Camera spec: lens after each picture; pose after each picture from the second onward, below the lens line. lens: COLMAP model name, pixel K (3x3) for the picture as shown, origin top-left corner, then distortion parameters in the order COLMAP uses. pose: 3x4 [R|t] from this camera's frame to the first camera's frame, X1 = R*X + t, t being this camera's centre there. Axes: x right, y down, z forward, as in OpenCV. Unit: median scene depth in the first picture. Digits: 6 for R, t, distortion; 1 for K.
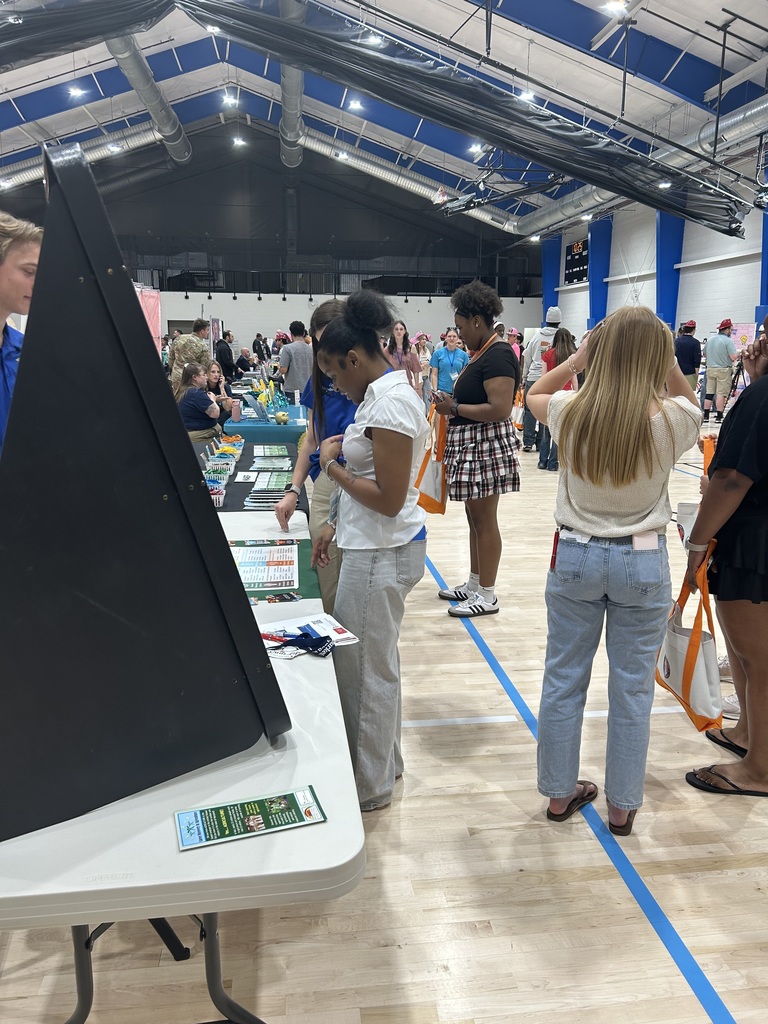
lens RADIAL K [[763.9, 0, 384.4], [0, 763.9, 511.6], [0, 0, 1]] dist [-0.006830, -0.003325]
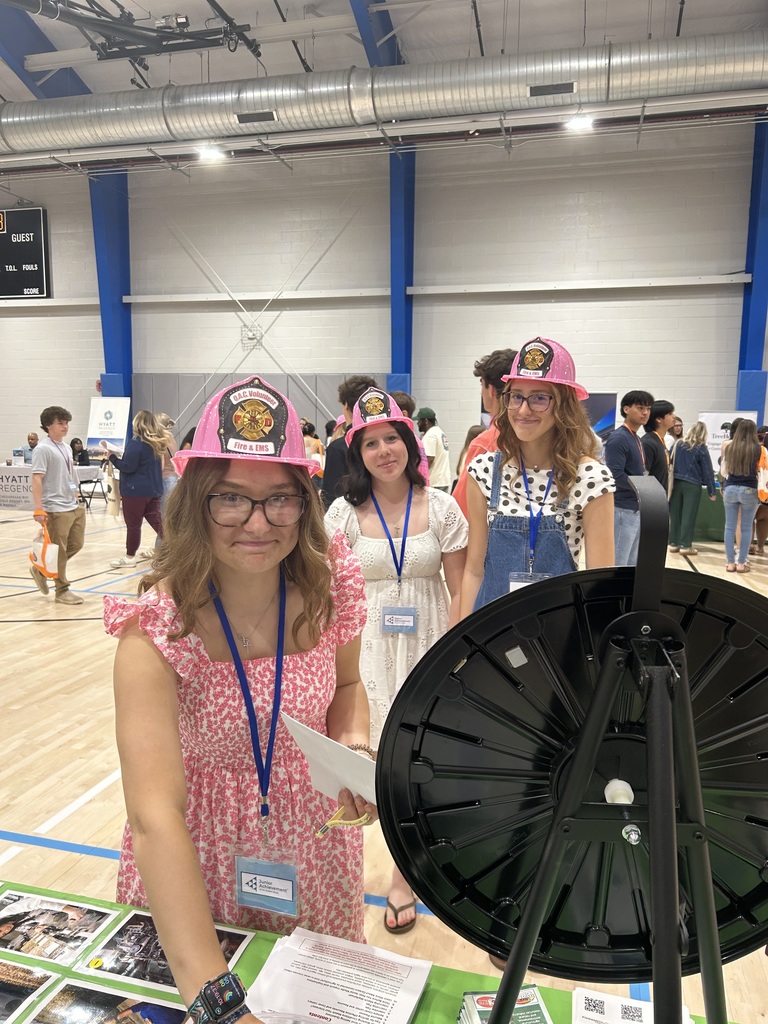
lens RADIAL K [[763.9, 0, 384.0], [0, 763.9, 512.3], [0, 0, 1]] dist [-0.006830, -0.003325]
pose [[0.443819, -0.074540, 0.893011, -0.089394], [0.160160, 0.987087, 0.002795, -0.129992], [-0.881688, 0.141784, 0.450027, 0.601690]]
